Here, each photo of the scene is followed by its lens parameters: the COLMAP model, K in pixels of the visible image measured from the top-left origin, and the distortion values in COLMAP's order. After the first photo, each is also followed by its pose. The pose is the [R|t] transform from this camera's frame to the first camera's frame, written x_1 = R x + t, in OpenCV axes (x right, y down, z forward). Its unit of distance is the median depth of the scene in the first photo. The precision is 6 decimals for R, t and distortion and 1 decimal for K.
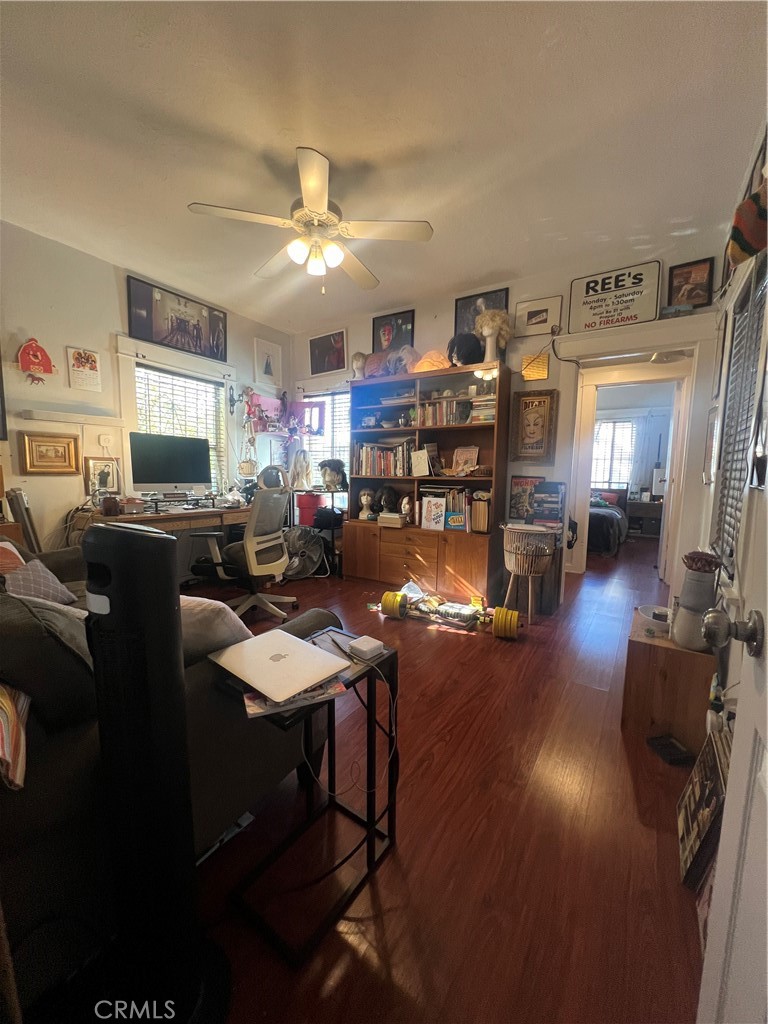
lens RADIAL K [[407.2, 0, 383.8], [0, 407.2, 516.8], [0, 0, 1]] dist [-0.001819, 0.000809]
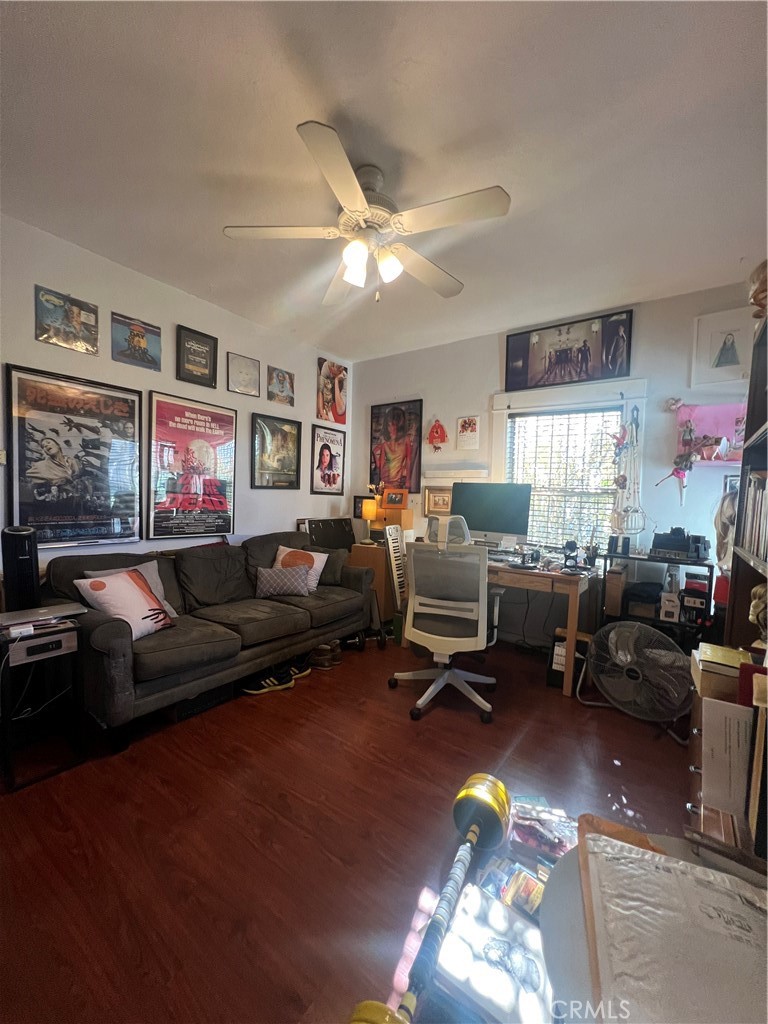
lens RADIAL K [[407.2, 0, 383.0], [0, 407.2, 514.8], [0, 0, 1]] dist [-0.001819, 0.000809]
pose [[-0.049458, 0.025704, -0.998445, 0.440515], [-0.141196, 0.989449, 0.032467, -0.111504], [0.988746, 0.142582, -0.045307, 0.751860]]
